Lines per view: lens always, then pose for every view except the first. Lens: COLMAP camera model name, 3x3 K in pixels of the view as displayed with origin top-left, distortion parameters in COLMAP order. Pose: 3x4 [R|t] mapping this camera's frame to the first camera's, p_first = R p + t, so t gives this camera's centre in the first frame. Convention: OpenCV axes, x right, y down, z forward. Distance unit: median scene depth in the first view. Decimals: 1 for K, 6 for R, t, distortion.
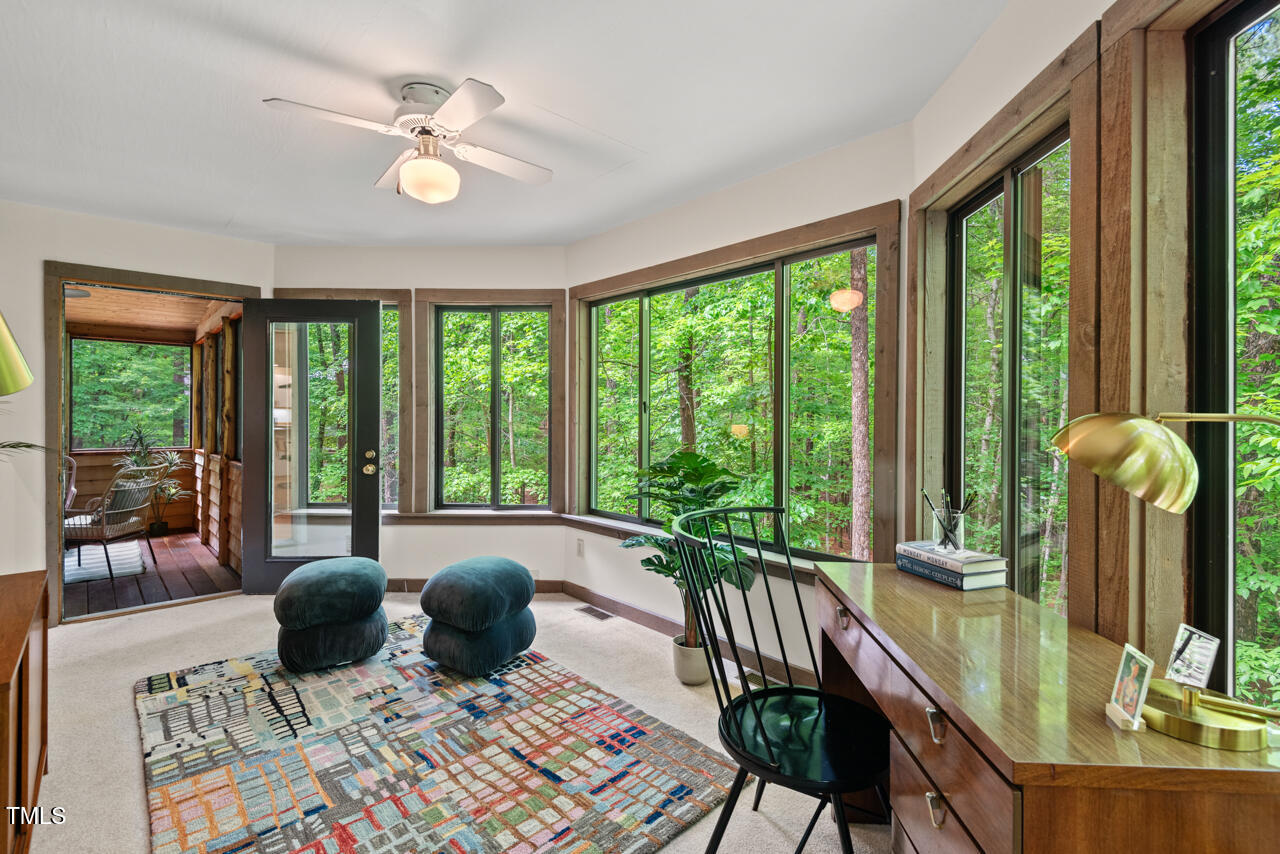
lens RADIAL K [[586.7, 0, 643.5], [0, 586.7, 424.0], [0, 0, 1]] dist [0.035624, -0.022407]
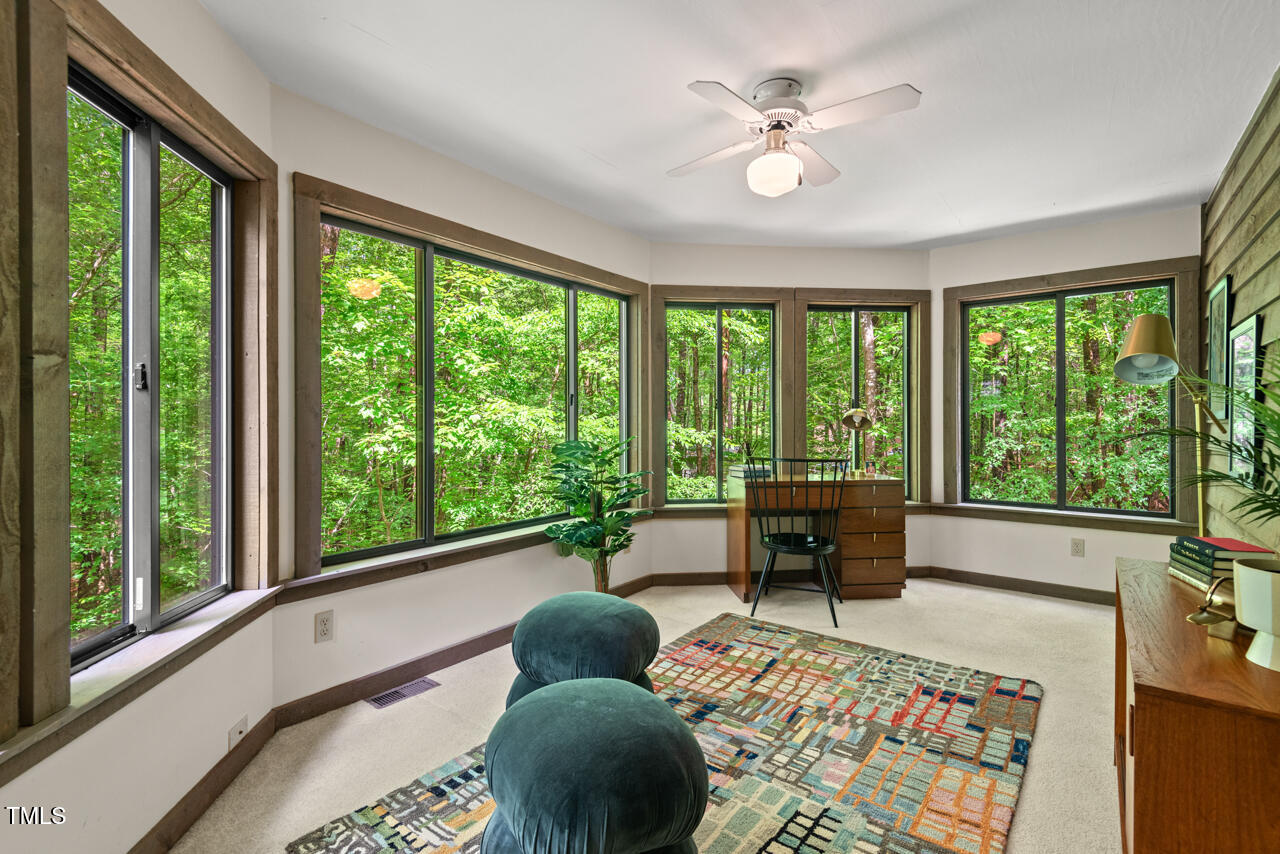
lens RADIAL K [[586.7, 0, 643.5], [0, 586.7, 424.0], [0, 0, 1]] dist [0.035624, -0.022407]
pose [[-0.175896, -0.009816, 0.984360, -1.364113], [0.015309, 0.999802, 0.012706, 0.010792], [-0.984290, 0.017304, -0.175711, 1.429791]]
